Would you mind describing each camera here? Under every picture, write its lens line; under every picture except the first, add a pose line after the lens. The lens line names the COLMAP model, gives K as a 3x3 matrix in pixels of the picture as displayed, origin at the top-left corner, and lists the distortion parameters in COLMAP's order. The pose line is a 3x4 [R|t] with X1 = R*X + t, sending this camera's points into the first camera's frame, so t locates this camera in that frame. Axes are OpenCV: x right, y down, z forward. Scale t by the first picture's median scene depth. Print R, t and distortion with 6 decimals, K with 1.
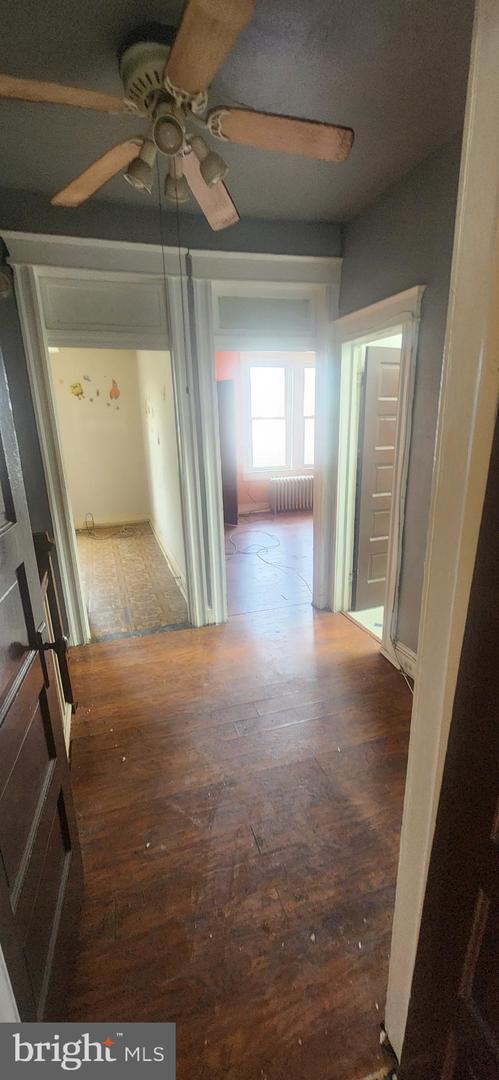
lens RADIAL K [[435.8, 0, 249.7], [0, 435.8, 543.2], [0, 0, 1]] dist [0.000645, 0.000020]
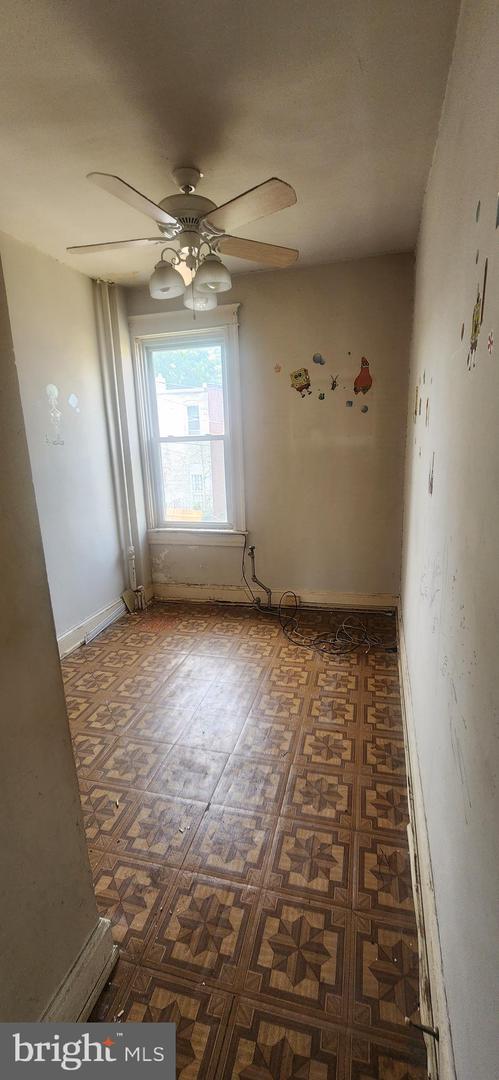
lens RADIAL K [[435.8, 0, 250.7], [0, 435.8, 543.0], [0, 0, 1]] dist [0.000645, 0.000020]
pose [[0.827237, 0.128182, -0.547035, -0.099628], [-0.140771, 0.989858, 0.019068, -0.134334], [0.543932, 0.061233, 0.836892, 0.477280]]
